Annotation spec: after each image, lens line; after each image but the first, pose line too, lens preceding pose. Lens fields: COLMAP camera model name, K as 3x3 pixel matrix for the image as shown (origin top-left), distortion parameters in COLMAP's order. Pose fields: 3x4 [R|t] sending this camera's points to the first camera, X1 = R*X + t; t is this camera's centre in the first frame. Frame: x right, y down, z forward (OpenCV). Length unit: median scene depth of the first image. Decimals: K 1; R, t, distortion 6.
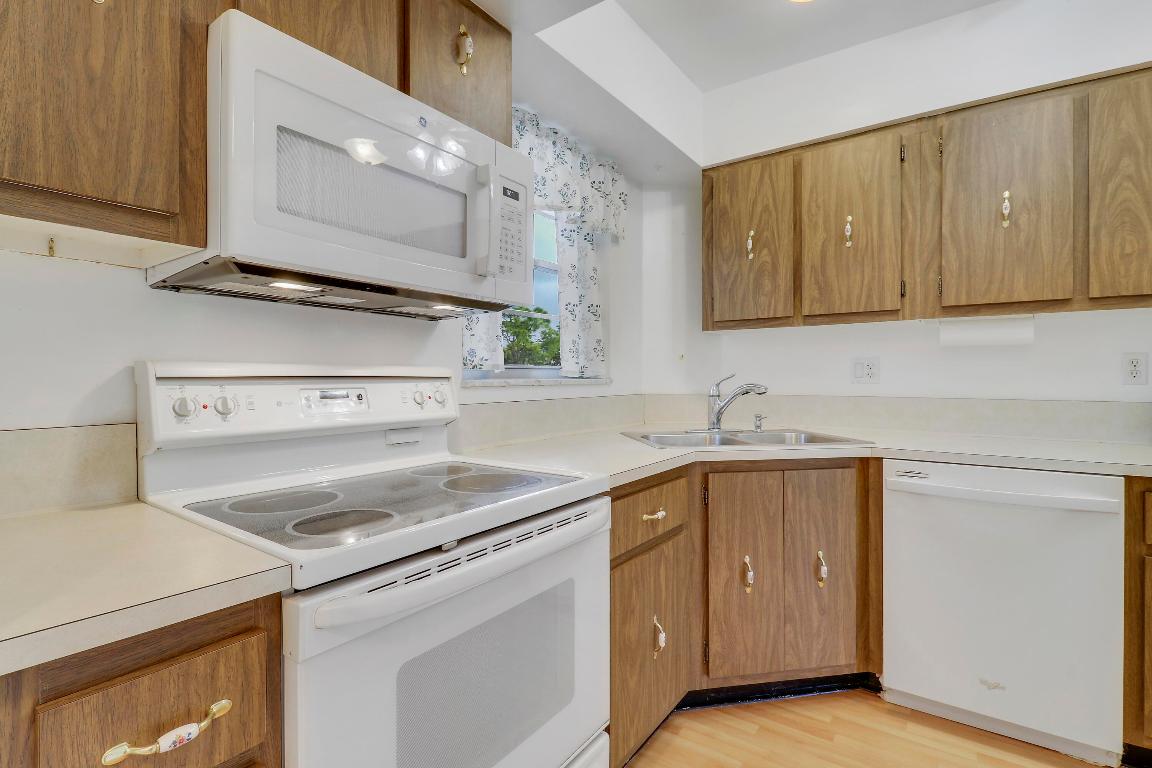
lens RADIAL K [[540.6, 0, 576.3], [0, 540.6, 378.7], [0, 0, 1]] dist [0.001178, 0.000030]
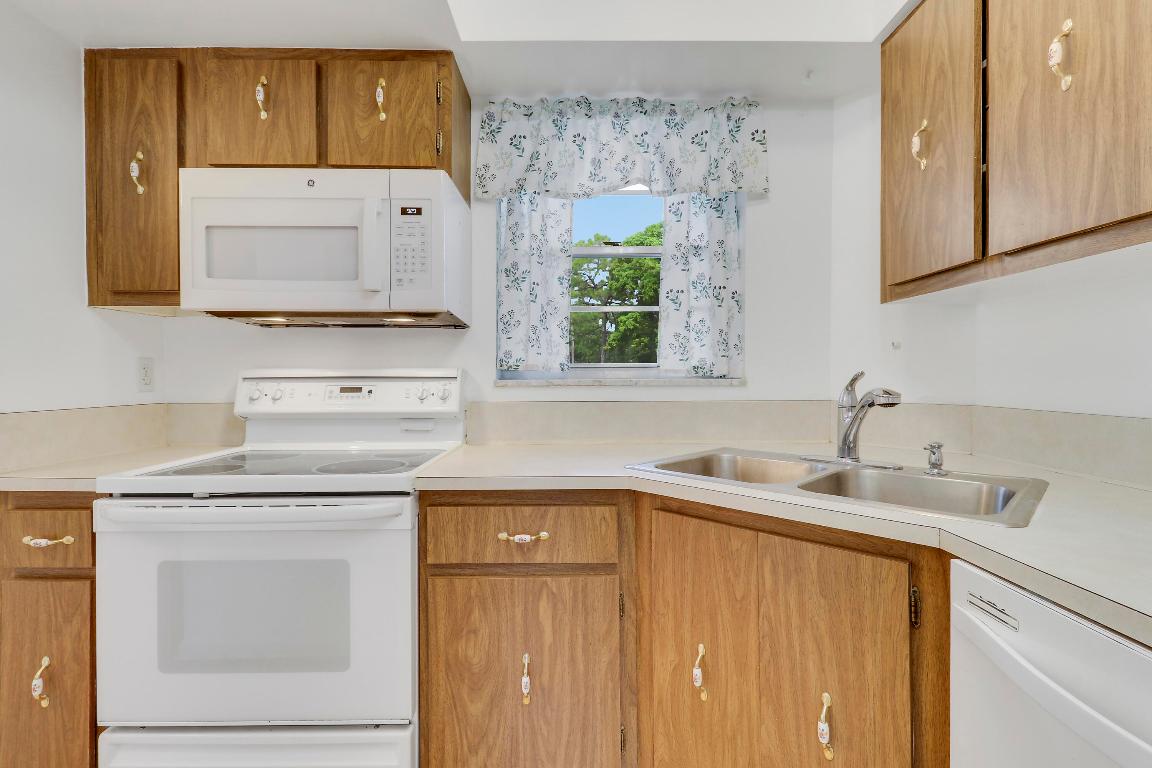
lens RADIAL K [[537.3, 0, 577.6], [0, 537.3, 387.9], [0, 0, 1]] dist [0.022684, -0.016087]
pose [[0.589190, 0.019230, -0.807766, 0.748601], [-0.000864, 0.999731, 0.023170, -0.006023], [0.807994, -0.012953, 0.589048, 0.477219]]
